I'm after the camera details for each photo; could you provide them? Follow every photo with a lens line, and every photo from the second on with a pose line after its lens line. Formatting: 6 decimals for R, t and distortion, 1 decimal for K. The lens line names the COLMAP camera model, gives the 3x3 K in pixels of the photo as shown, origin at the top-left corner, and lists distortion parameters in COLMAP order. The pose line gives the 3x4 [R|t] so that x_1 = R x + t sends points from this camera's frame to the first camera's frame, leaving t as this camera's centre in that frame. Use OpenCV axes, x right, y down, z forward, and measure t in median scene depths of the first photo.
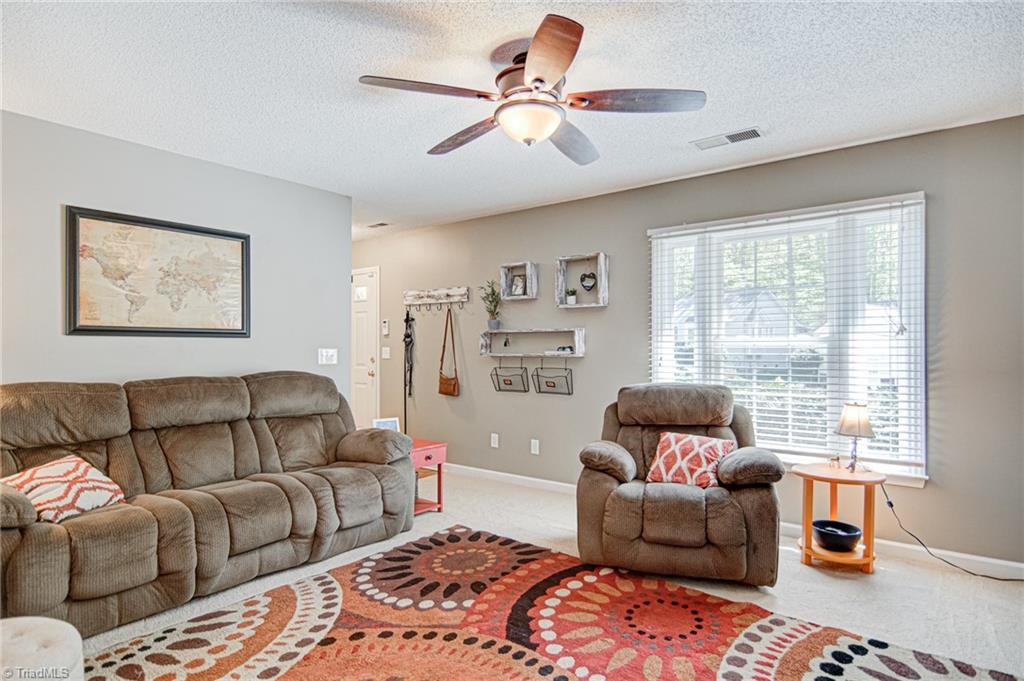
lens RADIAL K [[565.0, 0, 515.0], [0, 565.0, 346.0], [0, 0, 1]] dist [0.024718, -0.021277]
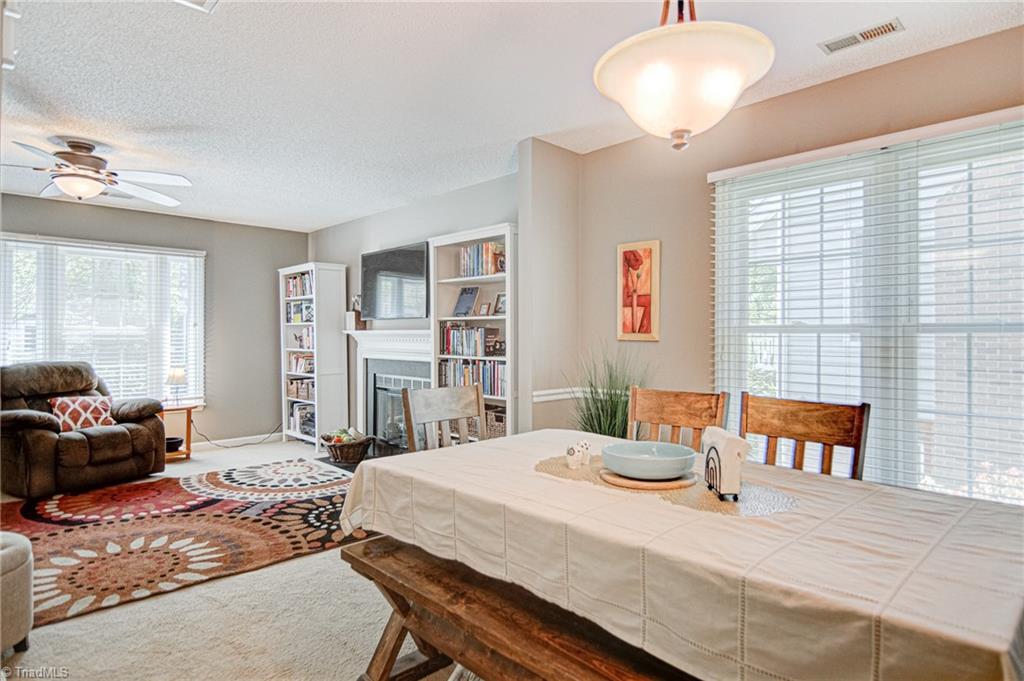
lens RADIAL K [[565.0, 0, 506.7], [0, 565.0, 338.3], [0, 0, 1]] dist [0.024718, -0.021277]
pose [[0.156820, -0.001112, 0.987627, -0.955102], [-0.004783, 0.999987, 0.001885, 0.006739], [-0.987616, -0.005019, 0.156812, -0.265590]]
